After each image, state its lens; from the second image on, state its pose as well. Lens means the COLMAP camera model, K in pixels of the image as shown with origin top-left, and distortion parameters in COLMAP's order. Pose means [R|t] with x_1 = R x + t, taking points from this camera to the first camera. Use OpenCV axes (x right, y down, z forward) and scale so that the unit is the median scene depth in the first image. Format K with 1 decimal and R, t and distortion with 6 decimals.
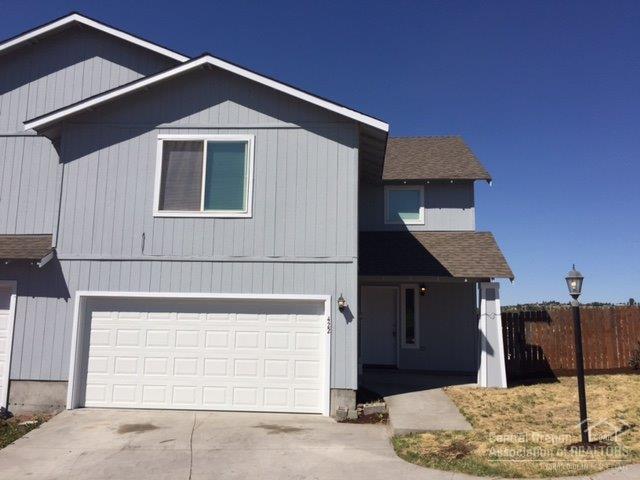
lens RADIAL K [[546.1, 0, 316.4], [0, 546.1, 240.3], [0, 0, 1]] dist [0.064579, -0.066535]
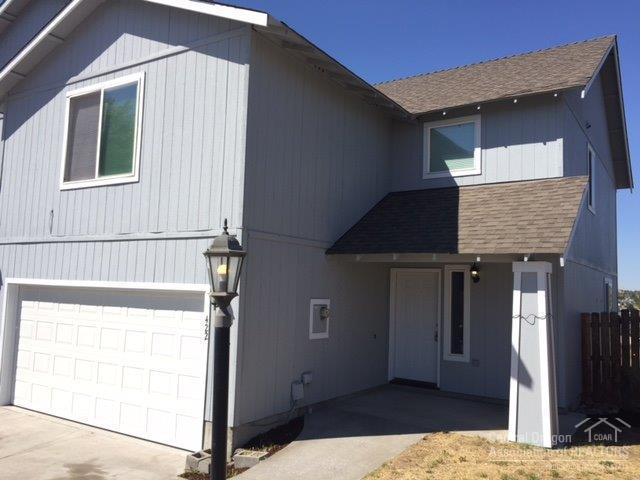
lens RADIAL K [[546.1, 0, 319.0], [0, 546.1, 242.2], [0, 0, 1]] dist [0.064579, -0.066535]
pose [[0.878864, -0.031749, -0.476015, 0.449062], [0.050209, 0.998397, 0.026112, 0.034059], [0.474423, -0.046849, 0.879049, 0.434977]]
